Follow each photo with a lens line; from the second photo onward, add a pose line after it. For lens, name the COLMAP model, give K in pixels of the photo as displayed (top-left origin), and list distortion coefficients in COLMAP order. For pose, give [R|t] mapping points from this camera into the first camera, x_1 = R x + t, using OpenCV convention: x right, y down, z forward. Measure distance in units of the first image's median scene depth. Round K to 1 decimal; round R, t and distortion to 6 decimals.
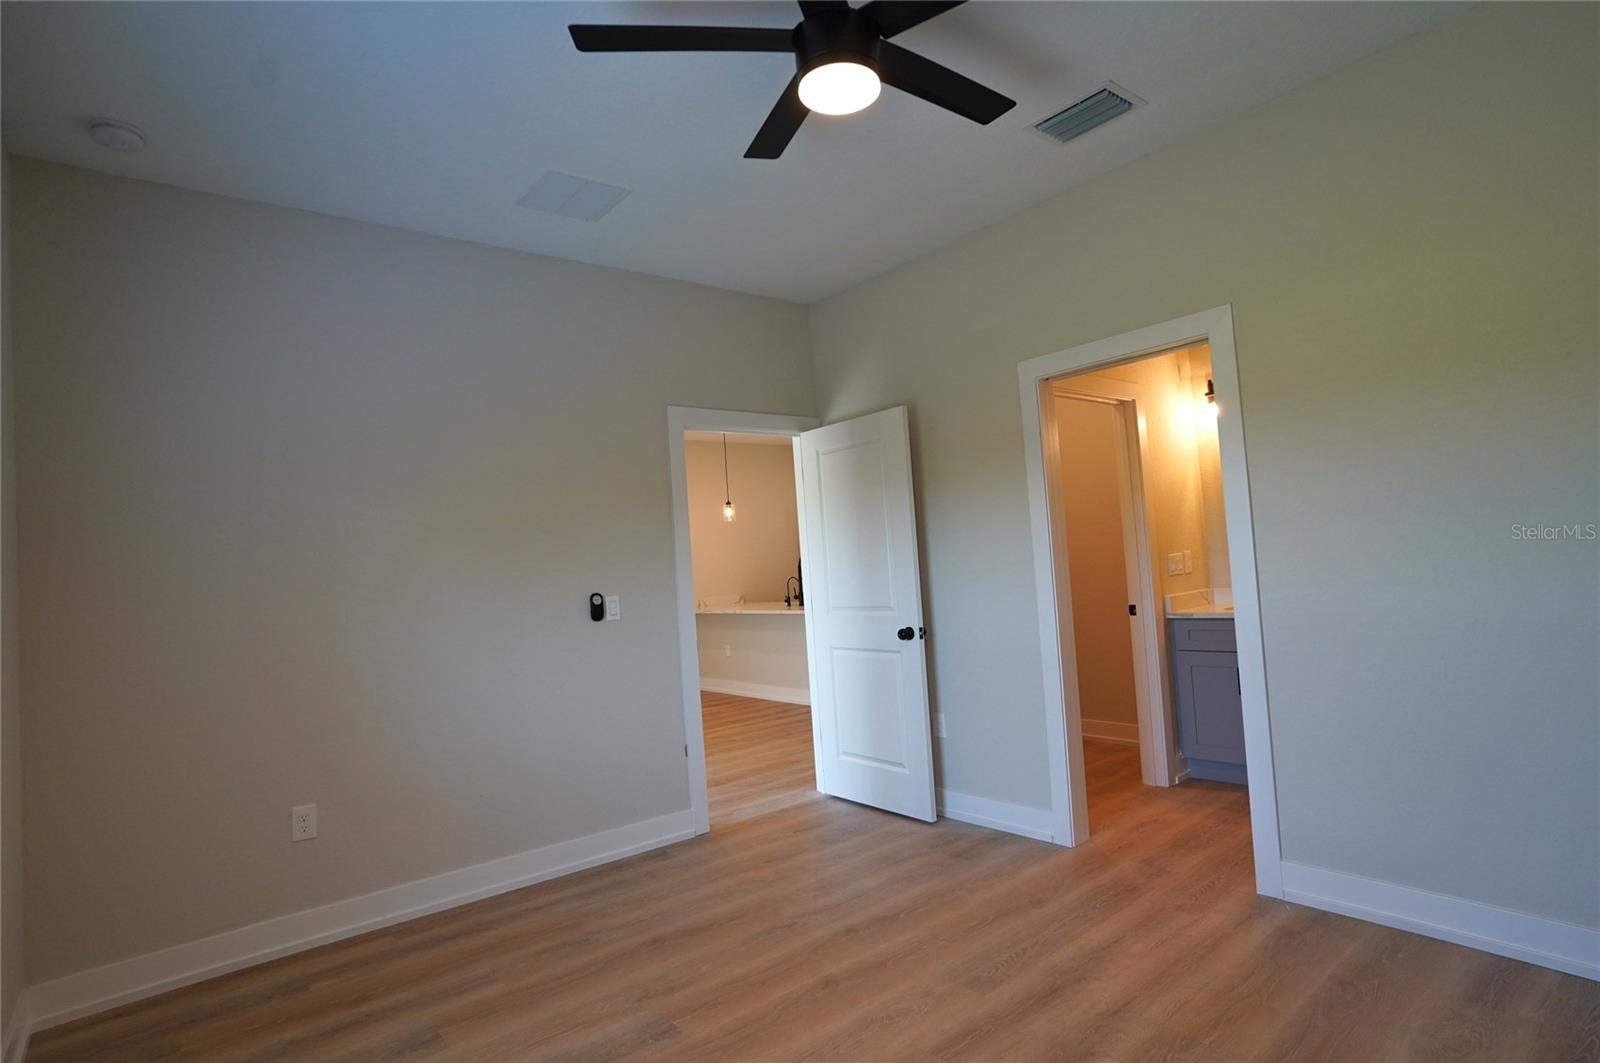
lens RADIAL K [[851.5, 0, 800.0], [0, 851.5, 531.5], [0, 0, 1]] dist [-0.090157, 0.071126]
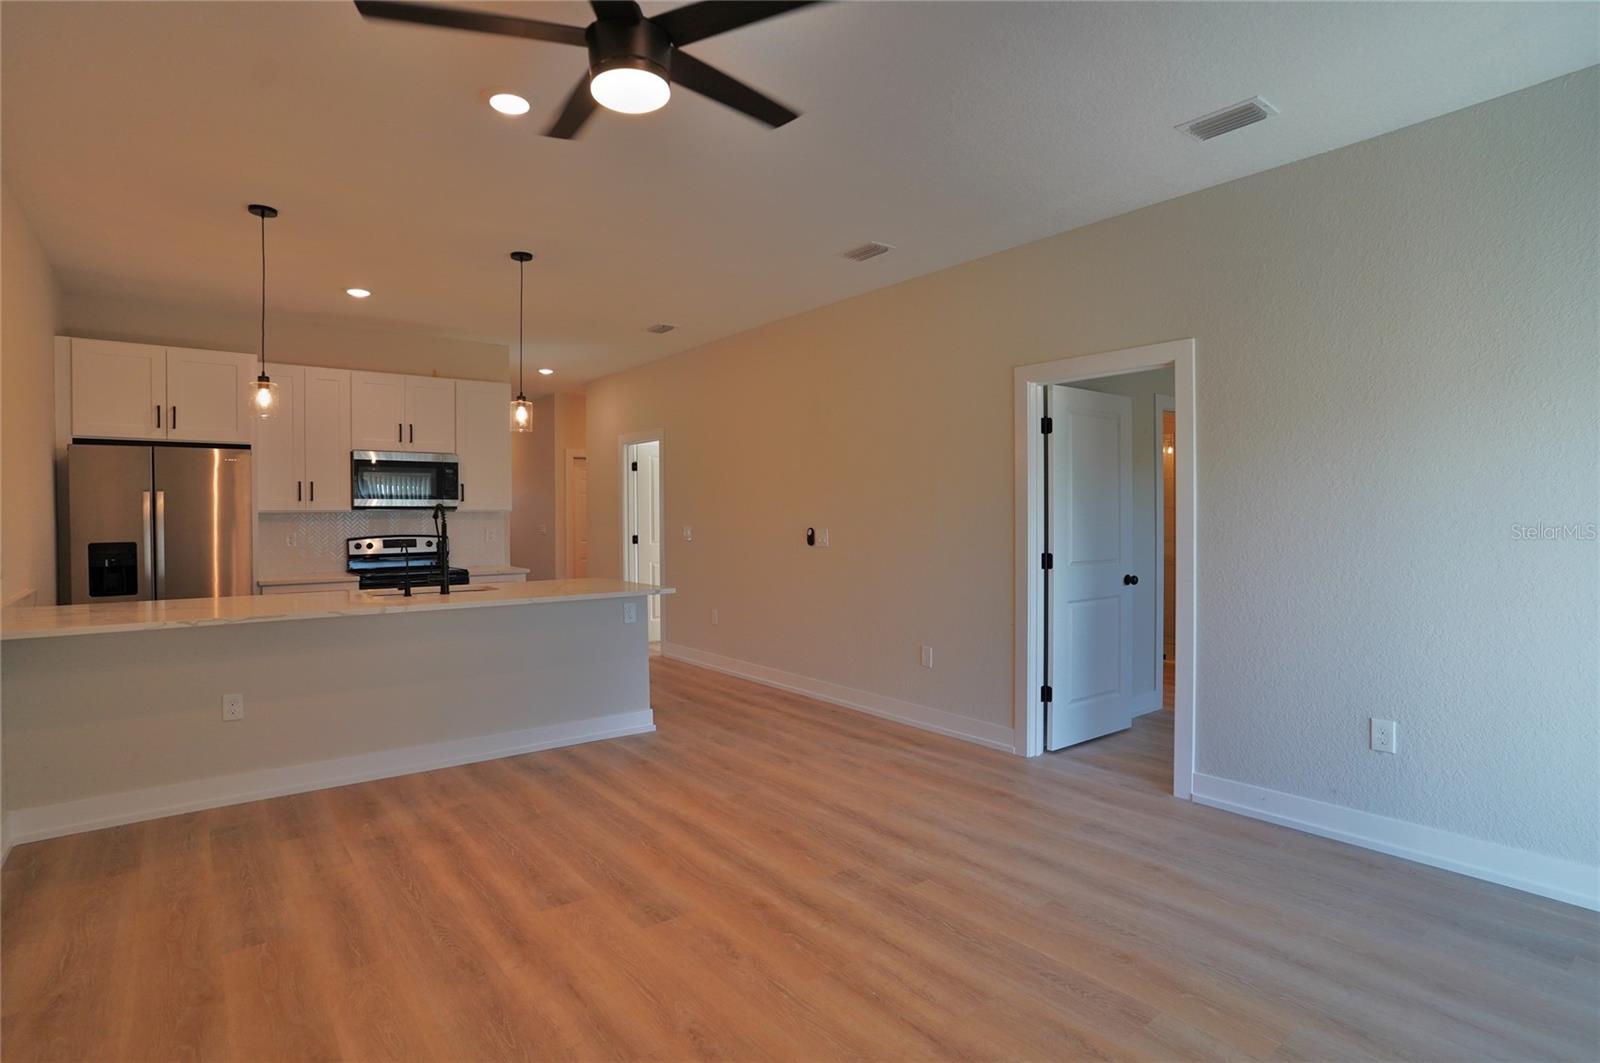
lens RADIAL K [[851.5, 0, 800.0], [0, 851.5, 531.5], [0, 0, 1]] dist [-0.090157, 0.071126]
pose [[-0.000101, 0.052601, 0.998616, -0.978608], [-0.033090, 0.998069, -0.052575, 0.116758], [-0.999452, -0.033049, 0.001640, 1.323290]]
